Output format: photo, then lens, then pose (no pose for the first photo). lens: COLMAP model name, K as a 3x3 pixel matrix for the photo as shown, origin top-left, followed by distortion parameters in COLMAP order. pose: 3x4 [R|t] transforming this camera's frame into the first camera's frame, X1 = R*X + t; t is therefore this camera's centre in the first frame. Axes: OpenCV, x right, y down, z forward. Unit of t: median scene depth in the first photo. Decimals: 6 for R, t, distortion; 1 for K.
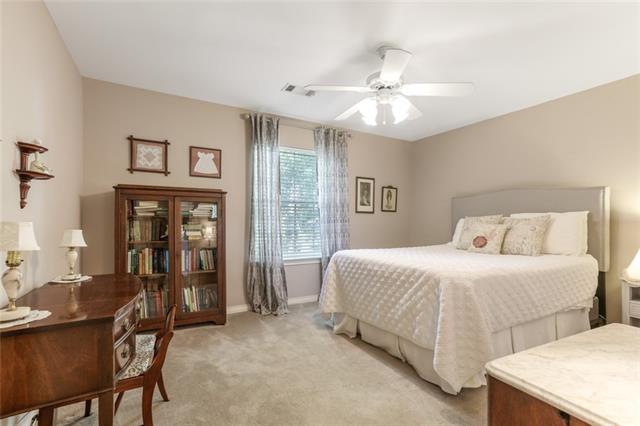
lens RADIAL K [[292.6, 0, 321.0], [0, 292.6, 217.6], [0, 0, 1]] dist [0.005223, 0.006879]
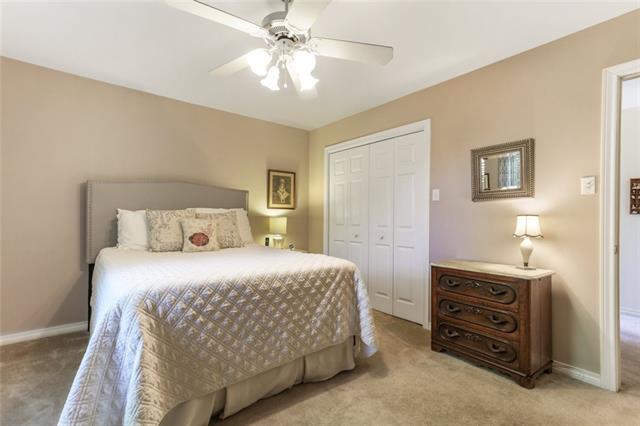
lens RADIAL K [[292.6, 0, 320.2], [0, 292.6, 215.0], [0, 0, 1]] dist [0.005223, 0.006879]
pose [[-0.134036, 0.002784, 0.990973, -0.572163], [-0.023914, 0.999696, -0.006043, 0.006942], [-0.990688, -0.024508, -0.133929, 1.079012]]
